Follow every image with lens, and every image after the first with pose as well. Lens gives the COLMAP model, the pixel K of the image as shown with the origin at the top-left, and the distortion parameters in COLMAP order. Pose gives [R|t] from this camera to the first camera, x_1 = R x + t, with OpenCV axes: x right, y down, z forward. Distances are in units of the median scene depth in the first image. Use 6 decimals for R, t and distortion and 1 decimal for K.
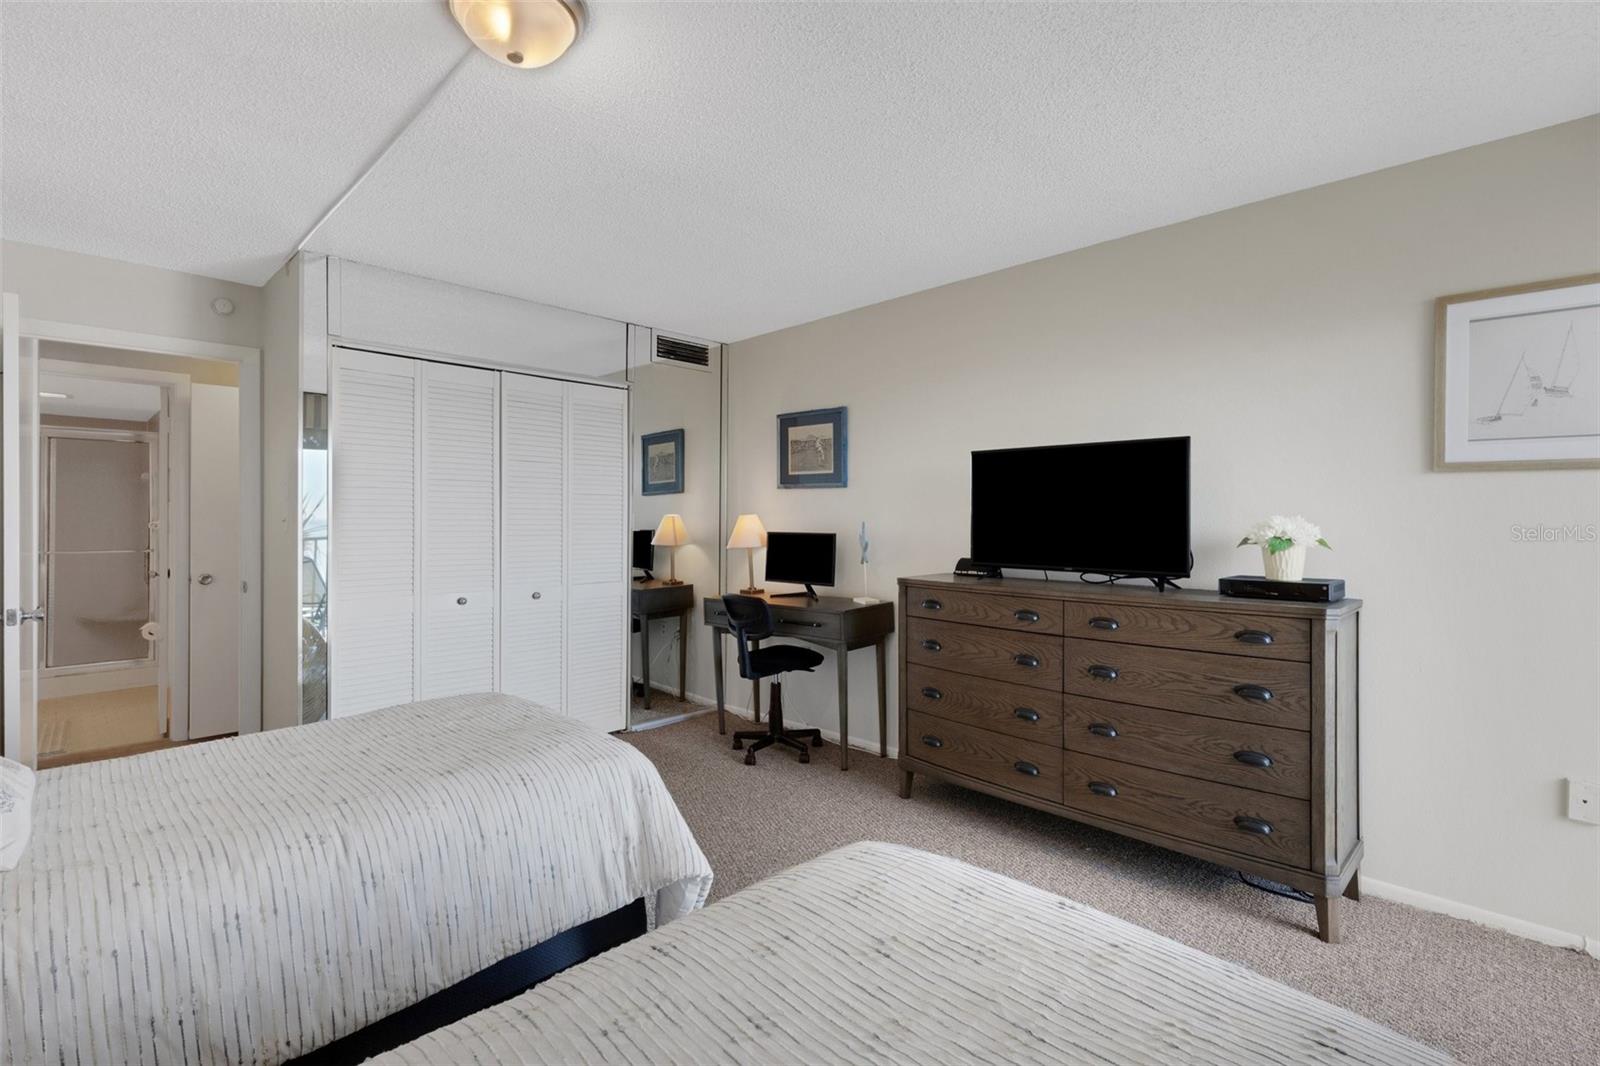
lens RADIAL K [[733.8, 0, 800.0], [0, 733.8, 533.0], [0, 0, 1]] dist [-0.000308, -0.000342]
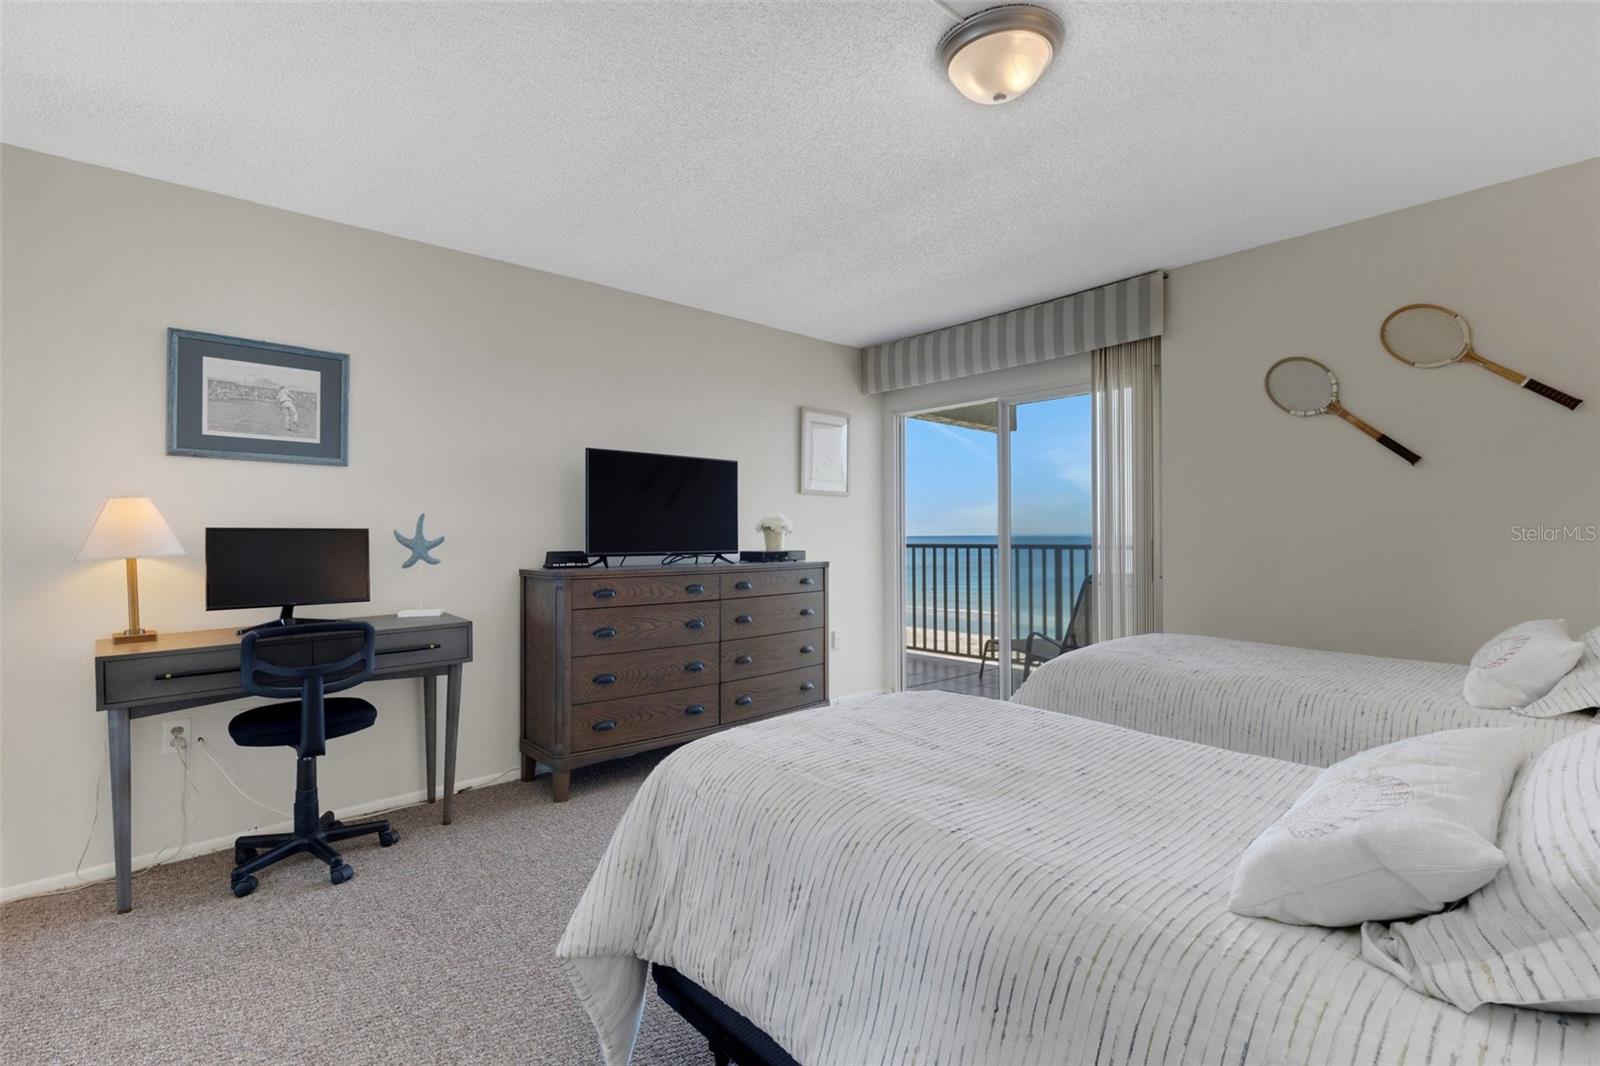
lens RADIAL K [[733.8, 0, 800.0], [0, 733.8, 533.0], [0, 0, 1]] dist [-0.000308, -0.000342]
pose [[0.046954, -0.010545, 0.998841, -0.726306], [0.016710, 0.999813, 0.009770, 0.005350], [-0.998757, 0.016232, 0.047121, 0.583169]]
